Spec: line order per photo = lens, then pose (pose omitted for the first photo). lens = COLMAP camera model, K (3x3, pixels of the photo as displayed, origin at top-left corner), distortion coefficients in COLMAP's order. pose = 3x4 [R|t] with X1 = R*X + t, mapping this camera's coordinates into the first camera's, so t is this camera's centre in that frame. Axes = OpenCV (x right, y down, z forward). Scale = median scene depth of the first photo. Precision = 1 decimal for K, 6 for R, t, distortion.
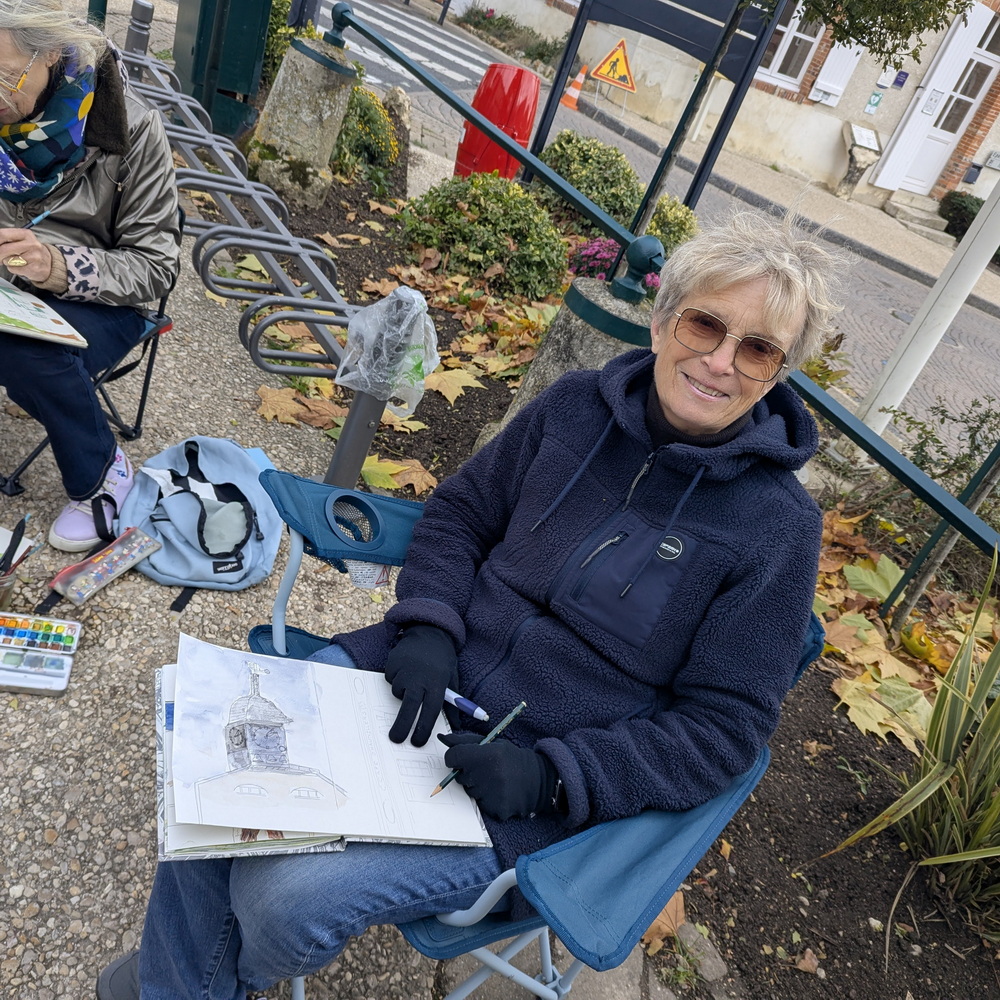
lens RADIAL K [[907.8, 0, 500.9], [0, 907.8, 502.5], [0, 0, 1]] dist [-0.016772, 0.000000]
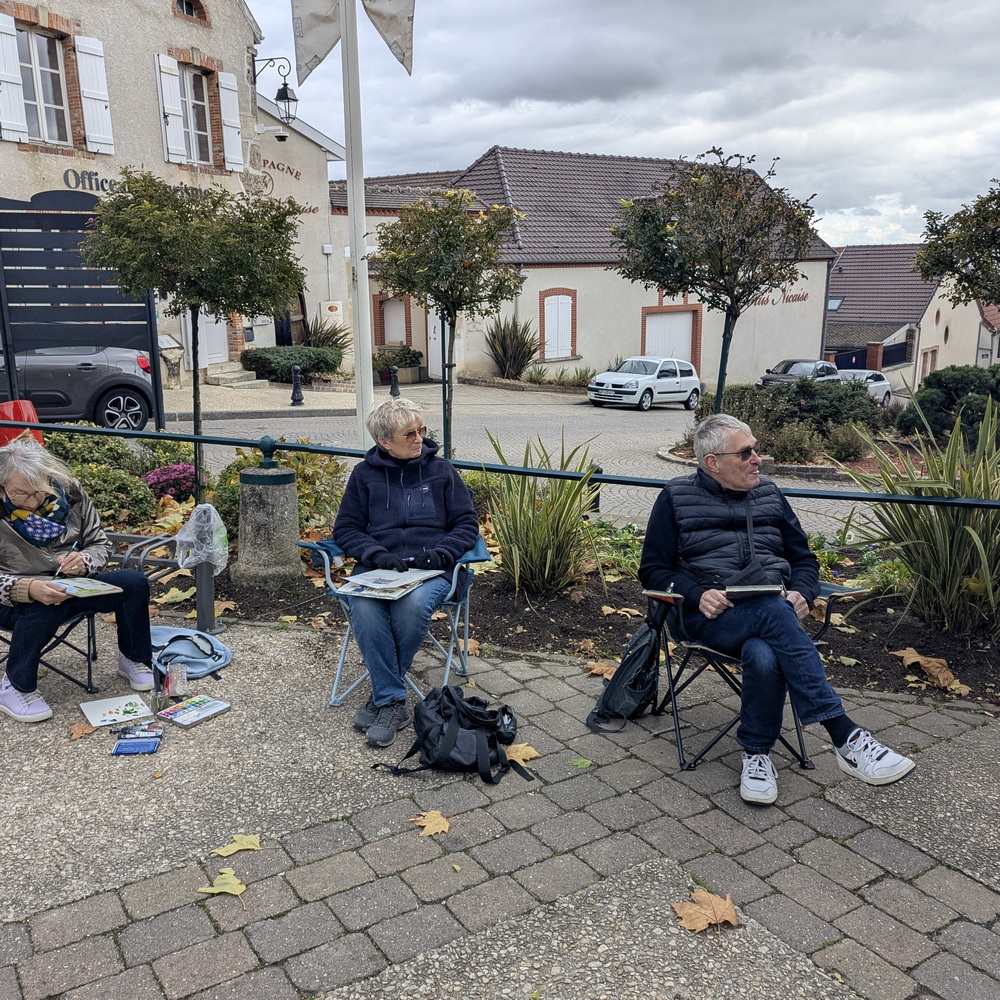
lens RADIAL K [[907.8, 0, 496.3], [0, 907.8, 506.5], [0, 0, 1]] dist [-0.016772, 0.000000]
pose [[0.654389, -0.464782, 0.596450, -0.354239], [0.565693, 0.824330, 0.021713, 0.038239], [-0.501764, 0.323199, 0.802356, -0.381989]]
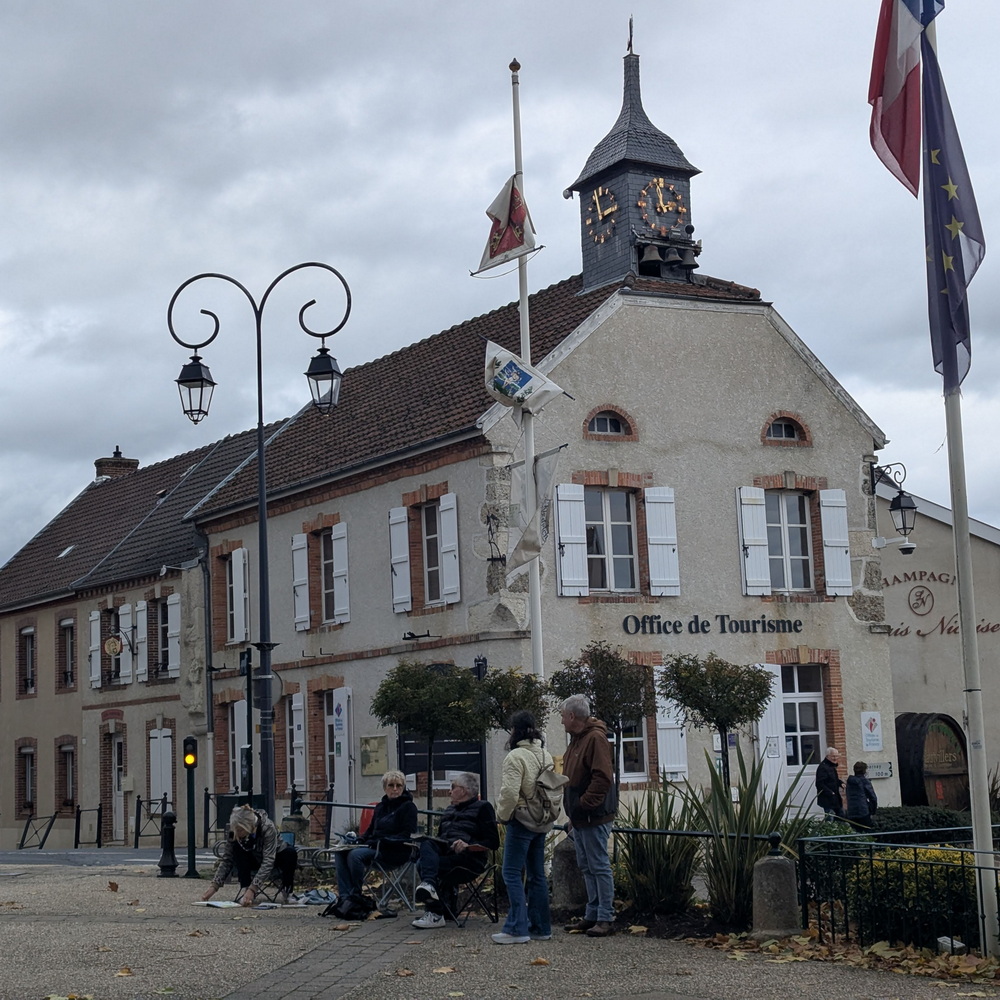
lens RADIAL K [[1729.1, 0, 499.7], [0, 1729.1, 494.9], [0, 0, 1]] dist [0.116258, 0.000000]
pose [[0.938023, -0.314817, 0.144922, -0.115772], [0.334888, 0.715685, -0.612899, 1.214875], [0.089232, 0.623446, 0.776758, -2.020373]]
